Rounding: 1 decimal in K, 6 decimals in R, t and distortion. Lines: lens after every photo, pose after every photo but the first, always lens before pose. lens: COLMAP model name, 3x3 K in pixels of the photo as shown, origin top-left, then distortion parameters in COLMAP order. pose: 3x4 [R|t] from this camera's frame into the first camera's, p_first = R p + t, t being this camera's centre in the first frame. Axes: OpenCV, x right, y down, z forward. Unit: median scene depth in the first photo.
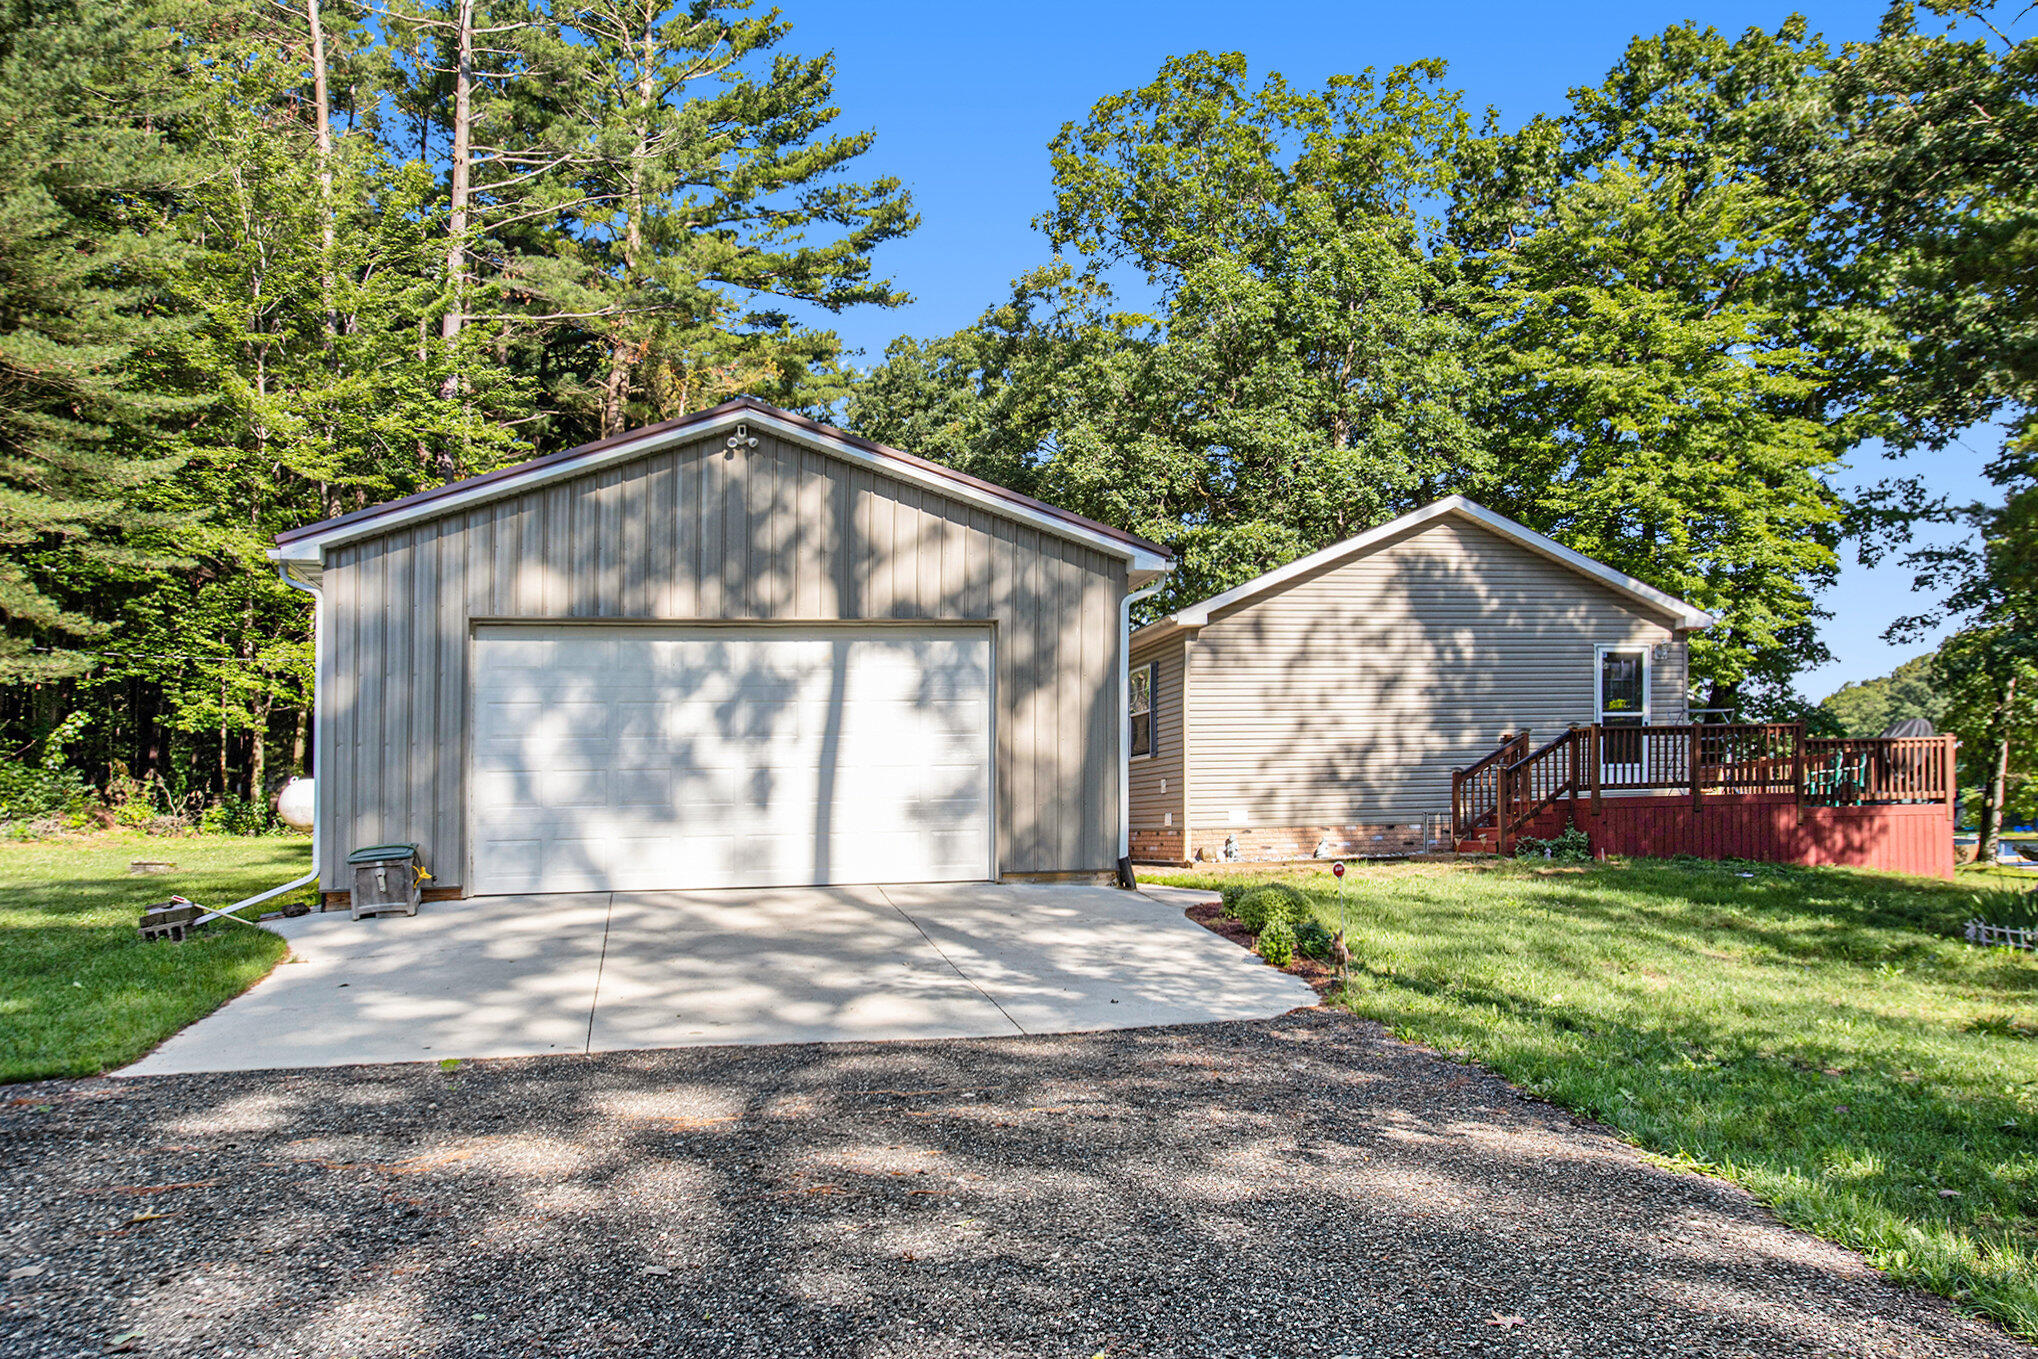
lens RADIAL K [[1568.6, 0, 1019.0], [0, 1568.6, 679.5], [0, 0, 1]] dist [0.011222, 0.007082]
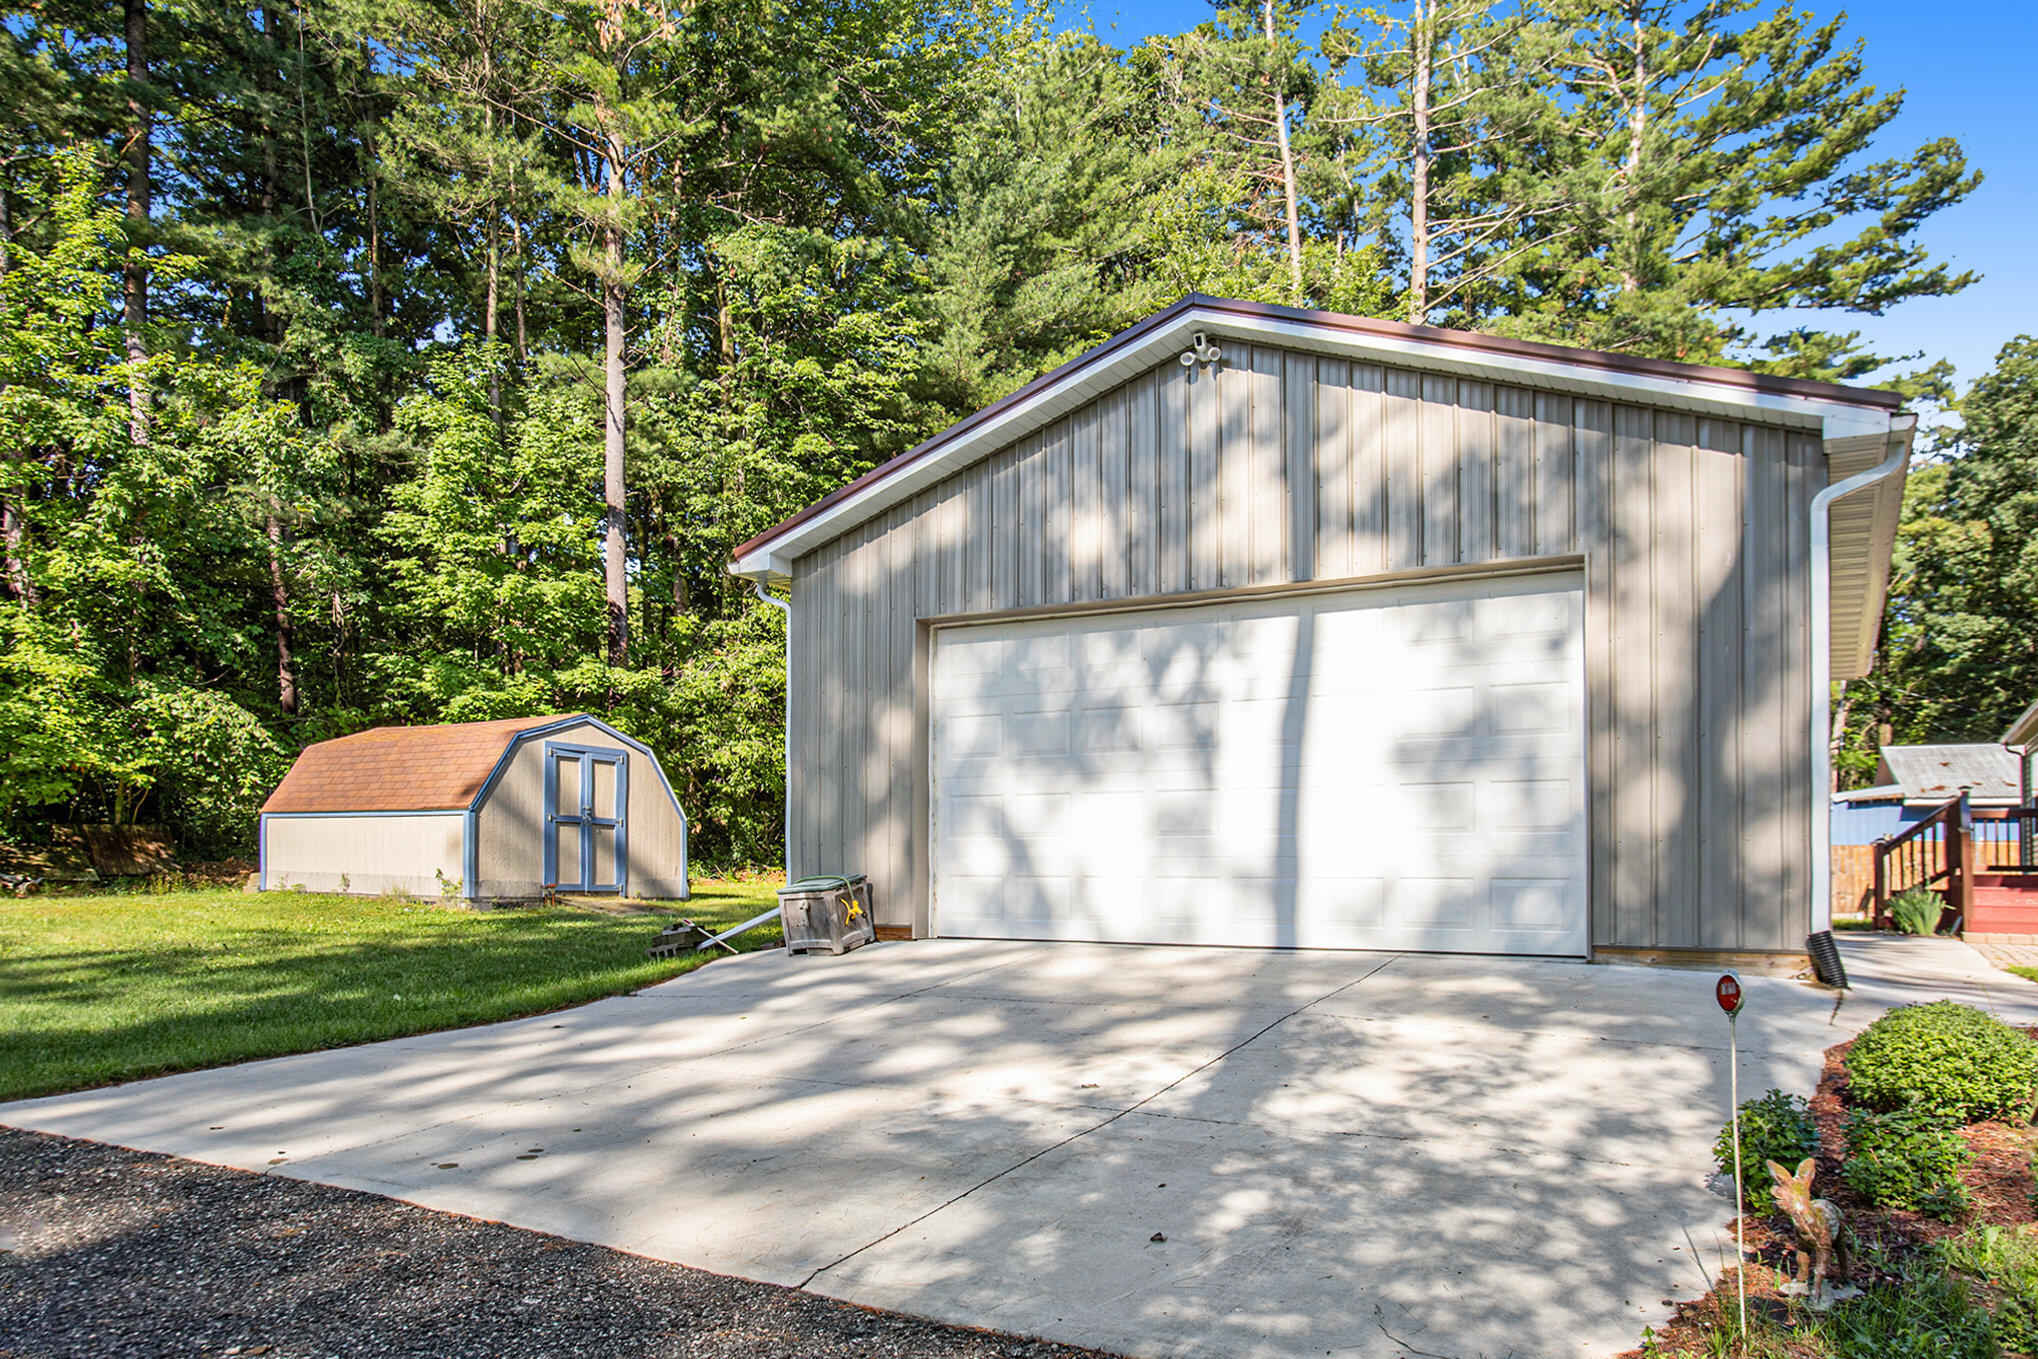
lens RADIAL K [[1392.8, 0, 1015.6], [0, 1392.8, 803.7], [0, 0, 1]] dist [0.005165, 0.004187]
pose [[0.761131, -0.006421, -0.648566, 0.066884], [0.034069, 0.998966, 0.030091, 0.014133], [0.647703, -0.044999, 0.760563, 0.150045]]
